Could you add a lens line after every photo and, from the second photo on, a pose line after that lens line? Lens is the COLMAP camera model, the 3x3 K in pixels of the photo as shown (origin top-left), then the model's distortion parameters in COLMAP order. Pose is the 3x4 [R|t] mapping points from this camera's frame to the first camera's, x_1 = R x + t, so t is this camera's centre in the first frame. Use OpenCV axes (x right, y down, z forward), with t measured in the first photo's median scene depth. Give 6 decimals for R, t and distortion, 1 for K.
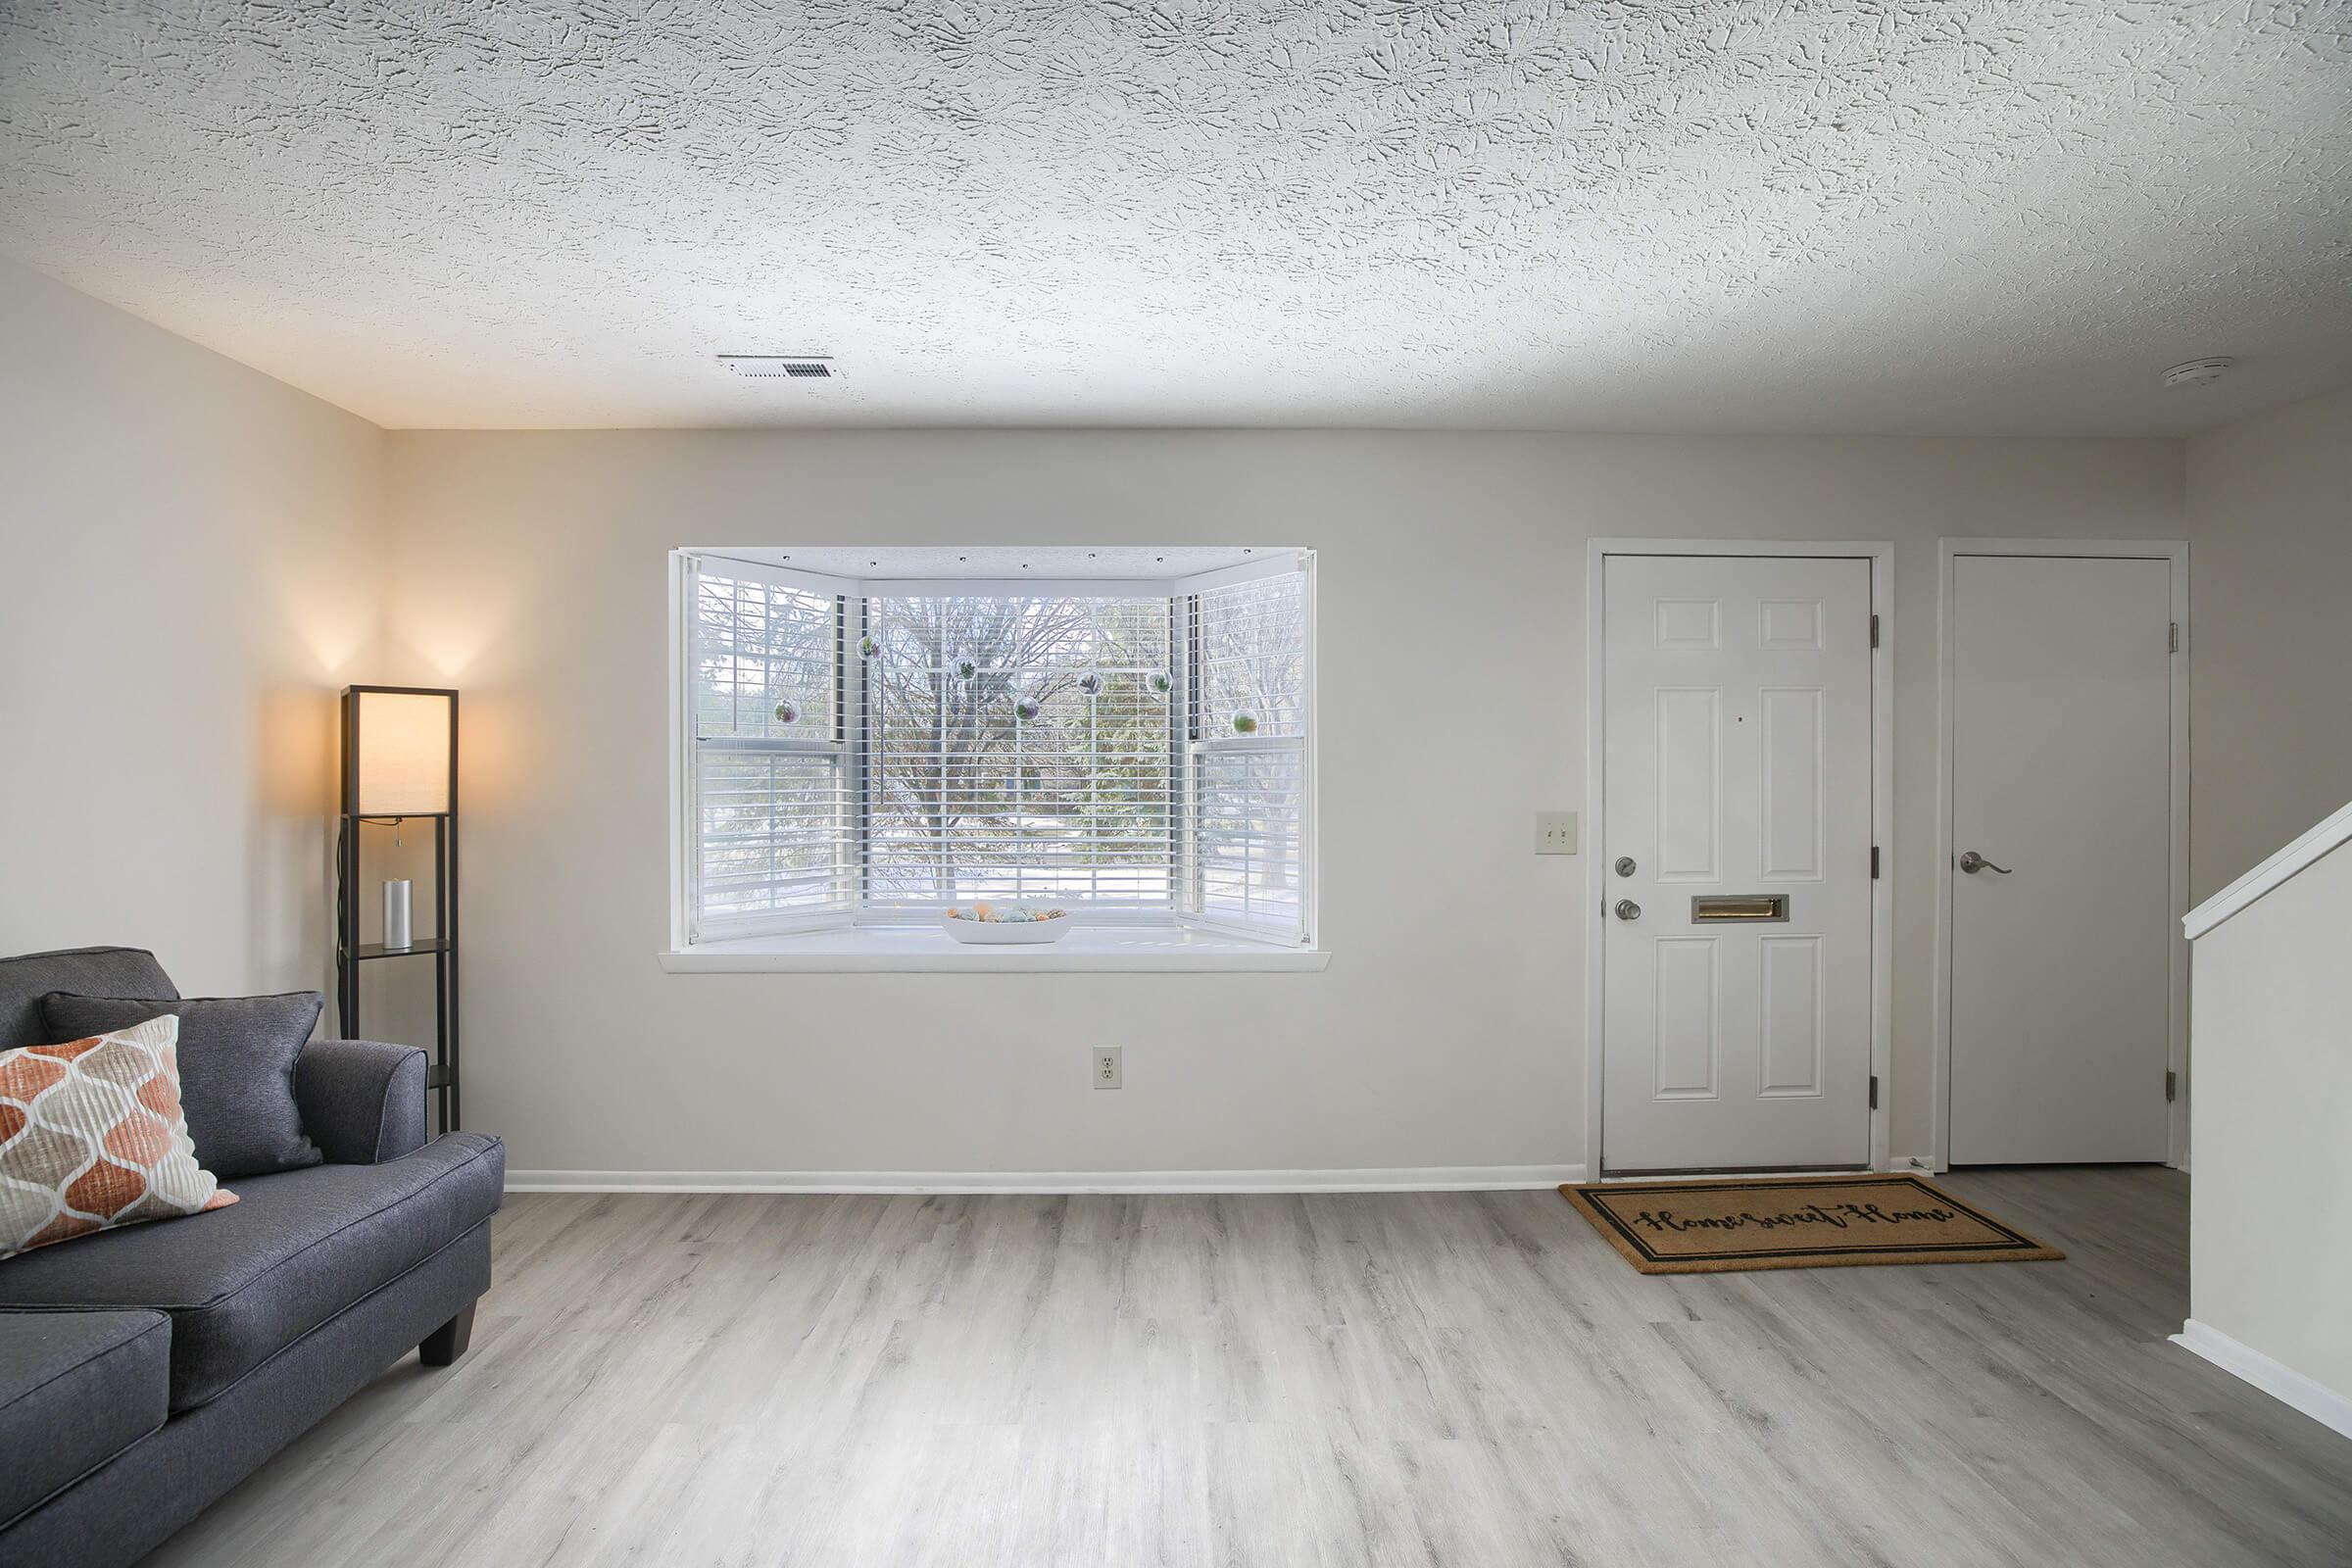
lens RADIAL K [[1030.2, 0, 1131.8], [0, 1030.2, 777.3], [0, 0, 1]] dist [-0.040730, 0.013780]
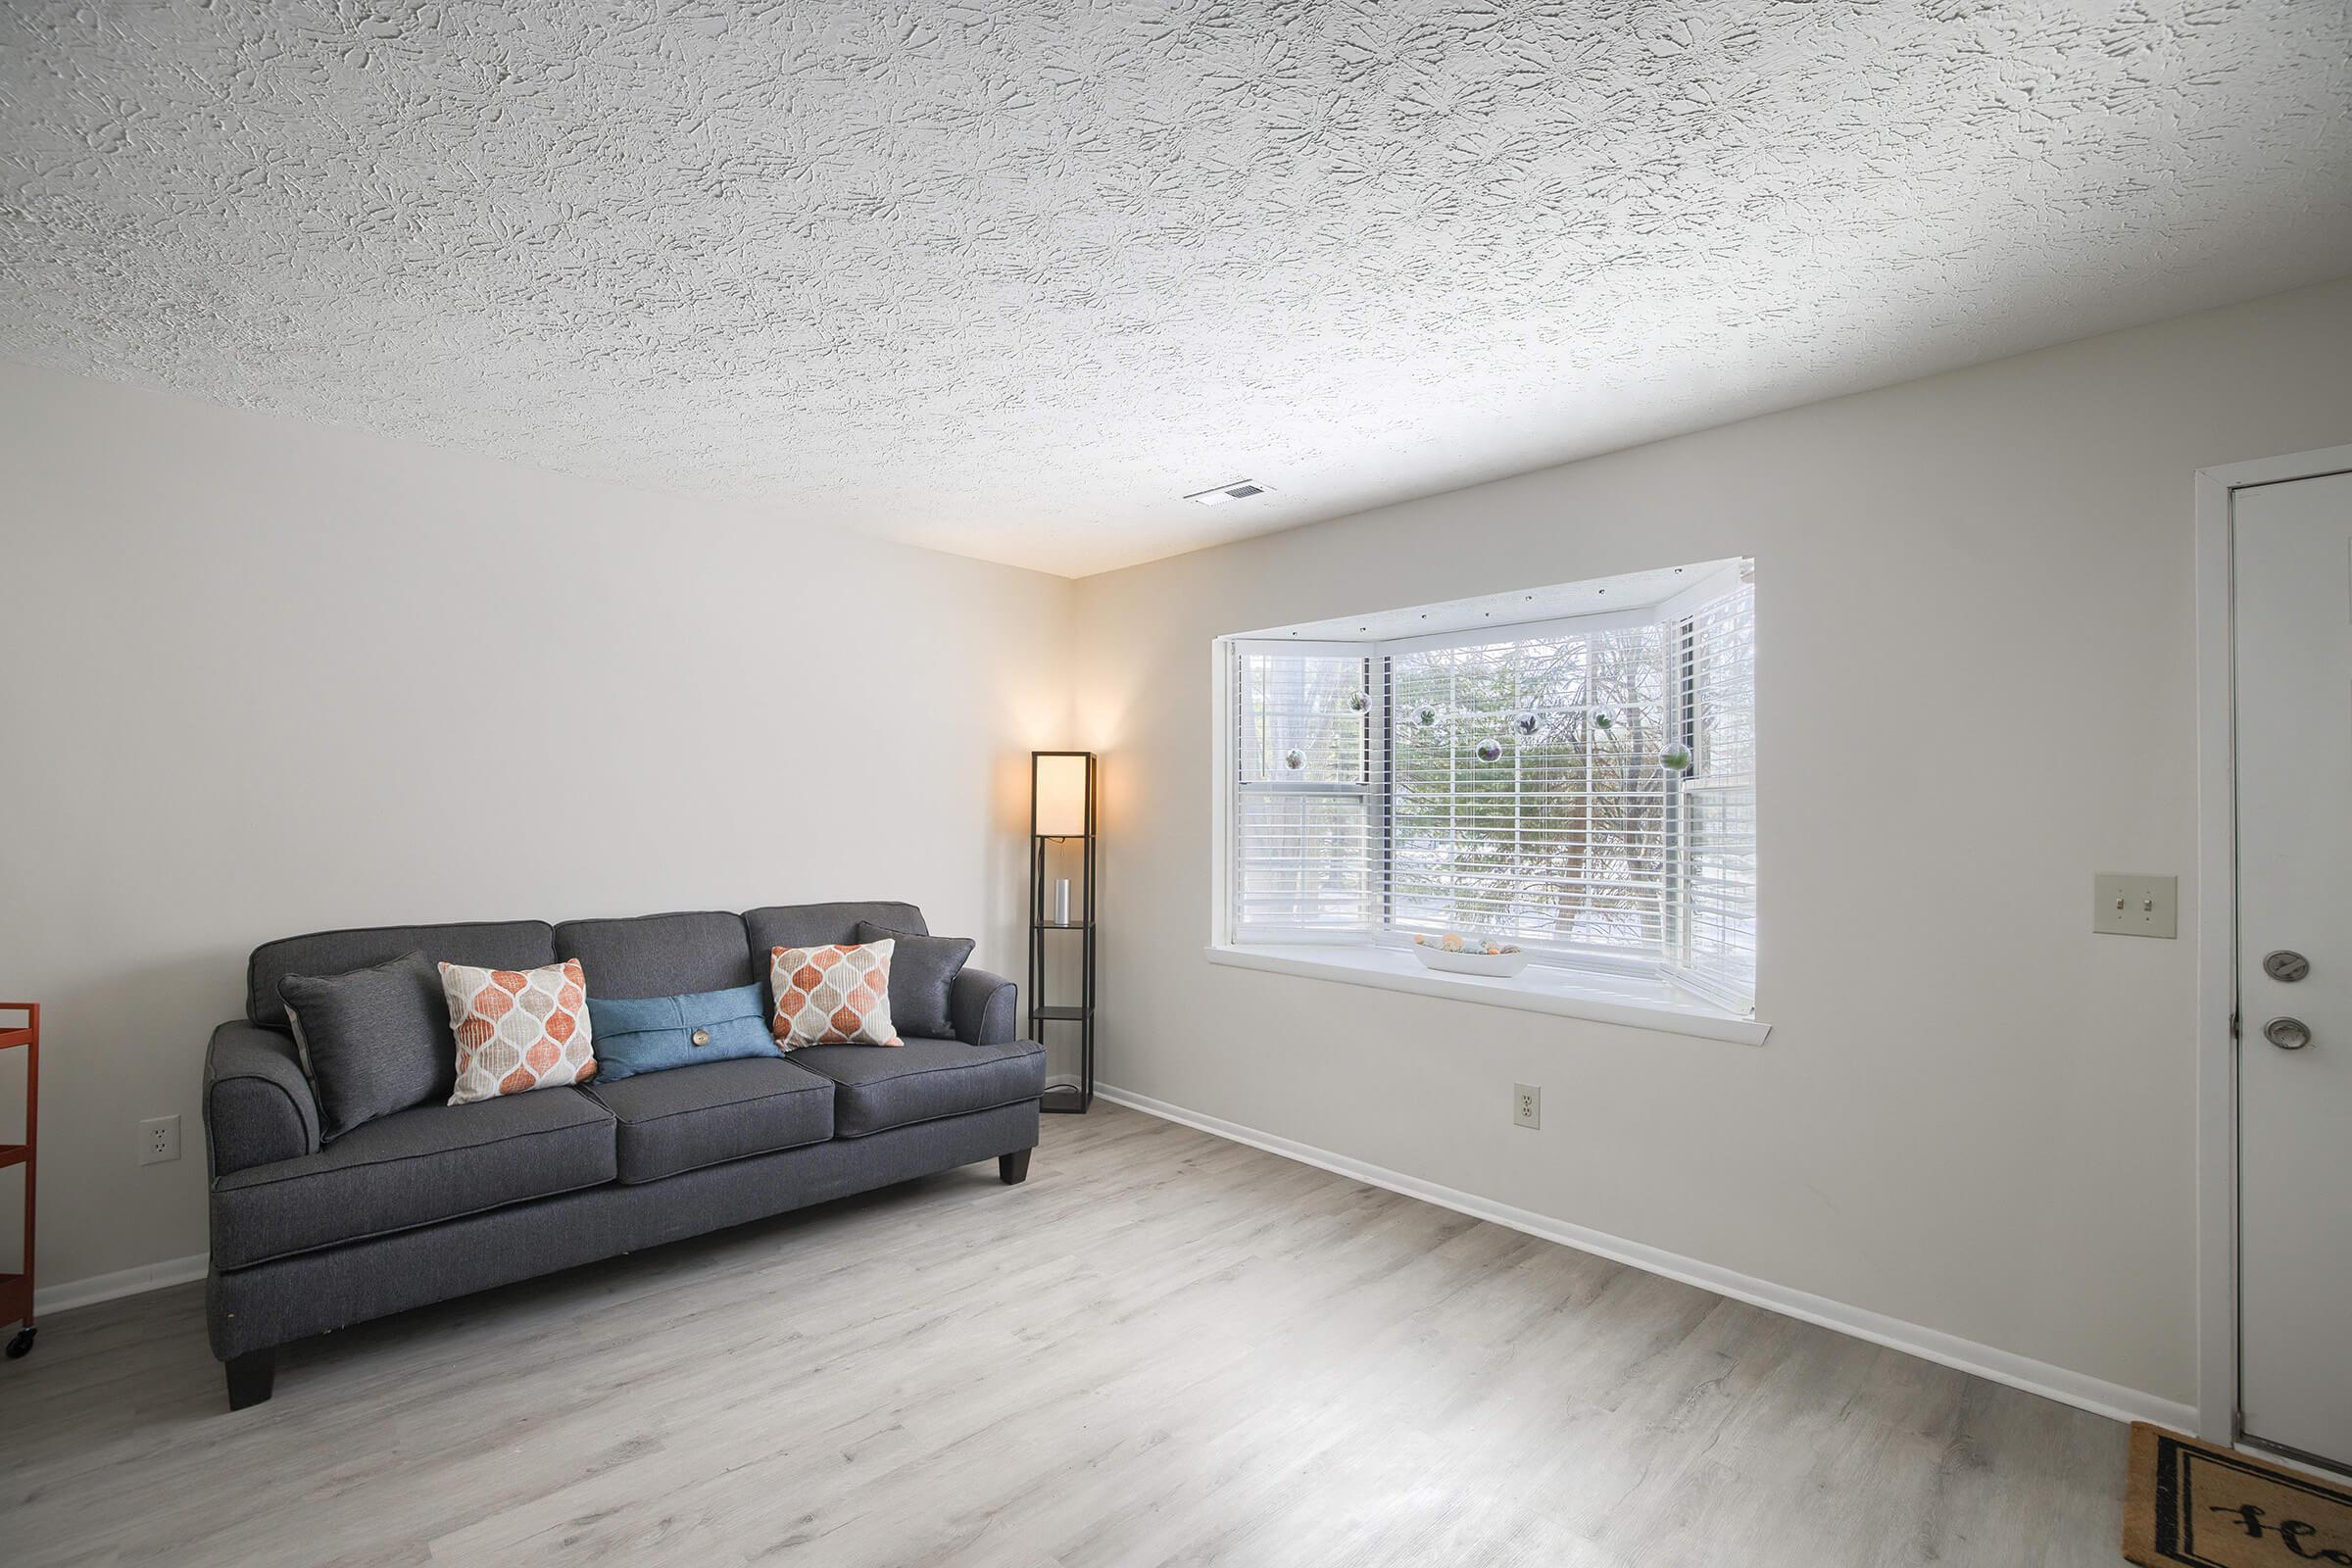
lens RADIAL K [[1028.5, 0, 1149.9], [0, 1028.5, 801.3], [0, 0, 1]] dist [-0.039959, 0.015335]
pose [[0.678544, 0.001205, -0.734559, 0.482732], [-0.013328, 0.999854, -0.010672, 0.000497], [0.734439, 0.017031, 0.678461, 0.050542]]
